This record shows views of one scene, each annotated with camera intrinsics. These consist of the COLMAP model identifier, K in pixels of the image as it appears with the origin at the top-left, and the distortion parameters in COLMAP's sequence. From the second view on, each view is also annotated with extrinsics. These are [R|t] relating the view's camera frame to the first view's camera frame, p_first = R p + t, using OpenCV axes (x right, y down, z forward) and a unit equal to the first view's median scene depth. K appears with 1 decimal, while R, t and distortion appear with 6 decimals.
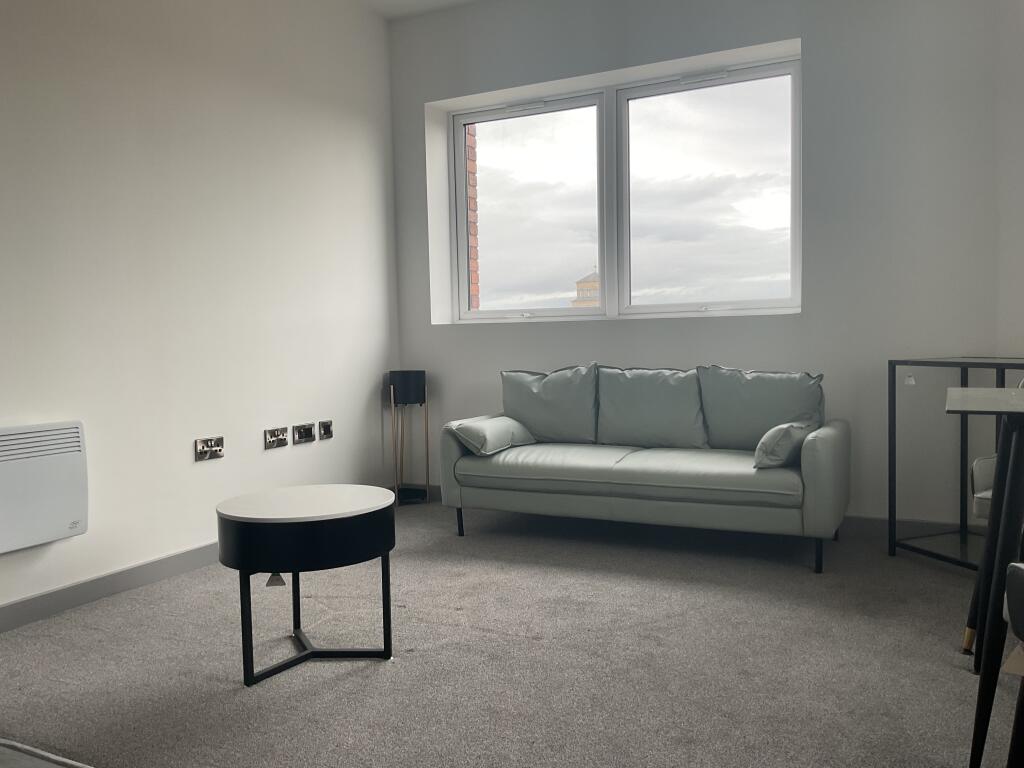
lens RADIAL K [[819.1, 0, 493.9], [0, 819.1, 381.2], [0, 0, 1]] dist [0.048580, -0.086375]
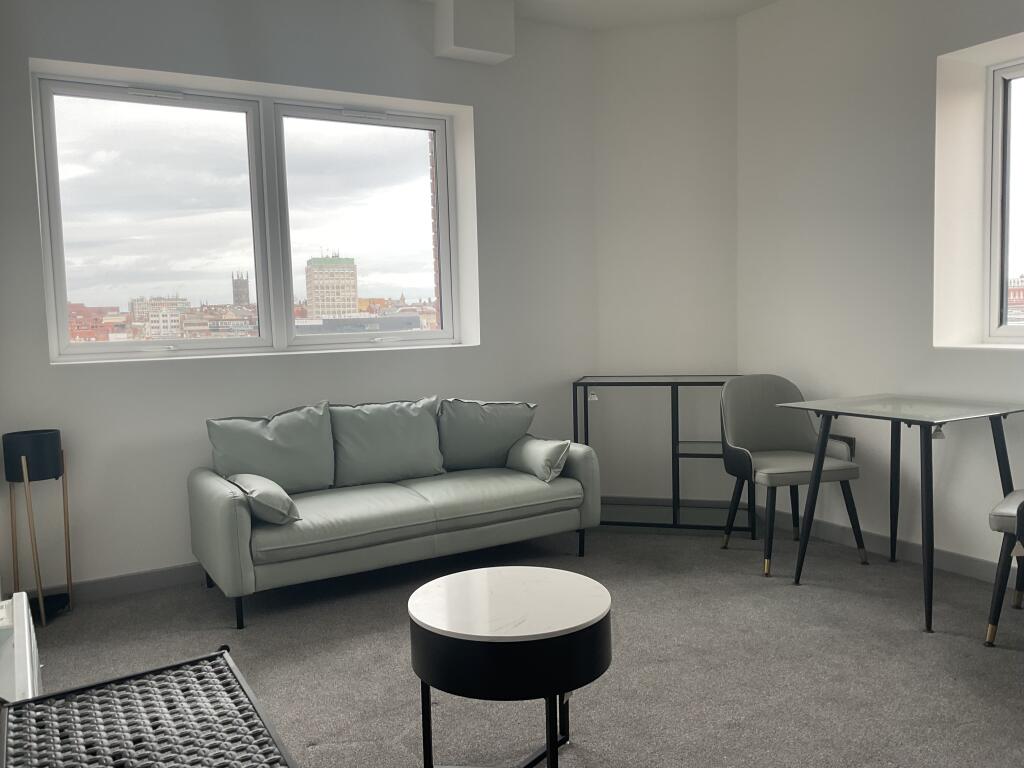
lens RADIAL K [[819.1, 0, 493.9], [0, 819.1, 381.2], [0, 0, 1]] dist [0.048580, -0.086375]
pose [[0.551067, -0.062901, 0.832087, -0.565370], [0.065240, 0.997350, 0.032188, -0.064548], [-0.831907, 0.036548, 0.553711, 0.336801]]
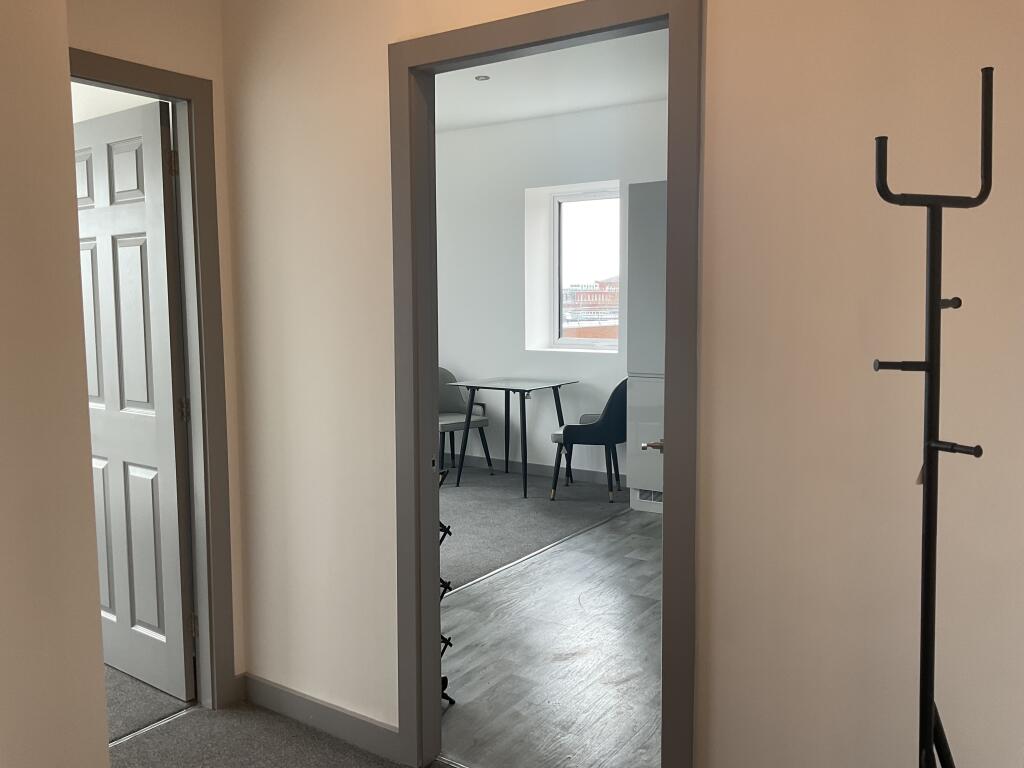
lens RADIAL K [[819.1, 0, 493.9], [0, 819.1, 381.2], [0, 0, 1]] dist [0.048580, -0.086375]
pose [[0.137581, -0.068848, 0.988095, -1.150352], [0.061203, 0.996266, 0.060895, -0.082218], [-0.988598, 0.052096, 0.141281, 0.271941]]
